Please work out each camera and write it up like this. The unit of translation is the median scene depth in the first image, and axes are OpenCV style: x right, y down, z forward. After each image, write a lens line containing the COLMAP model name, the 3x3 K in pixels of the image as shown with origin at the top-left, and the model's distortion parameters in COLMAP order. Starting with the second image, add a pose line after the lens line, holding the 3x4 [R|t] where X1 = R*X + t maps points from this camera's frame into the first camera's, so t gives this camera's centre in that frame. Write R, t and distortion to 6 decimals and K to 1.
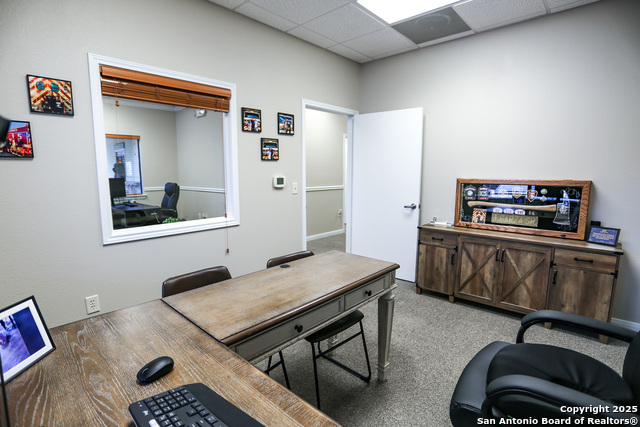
lens RADIAL K [[316.4, 0, 316.3], [0, 316.4, 214.7], [0, 0, 1]] dist [-0.070835, 0.026625]
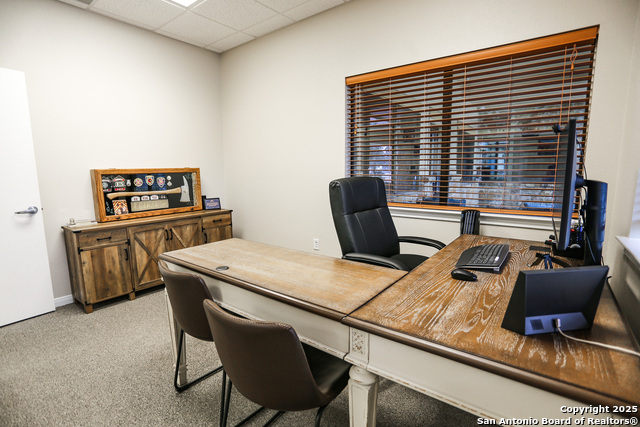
lens RADIAL K [[316.4, 0, 316.3], [0, 316.4, 214.7], [0, 0, 1]] dist [-0.070835, 0.026625]
pose [[-0.097701, -0.136806, 0.985768, -0.539782], [0.149593, 0.977234, 0.150448, -0.029502], [-0.983909, 0.162163, -0.075011, 0.506917]]
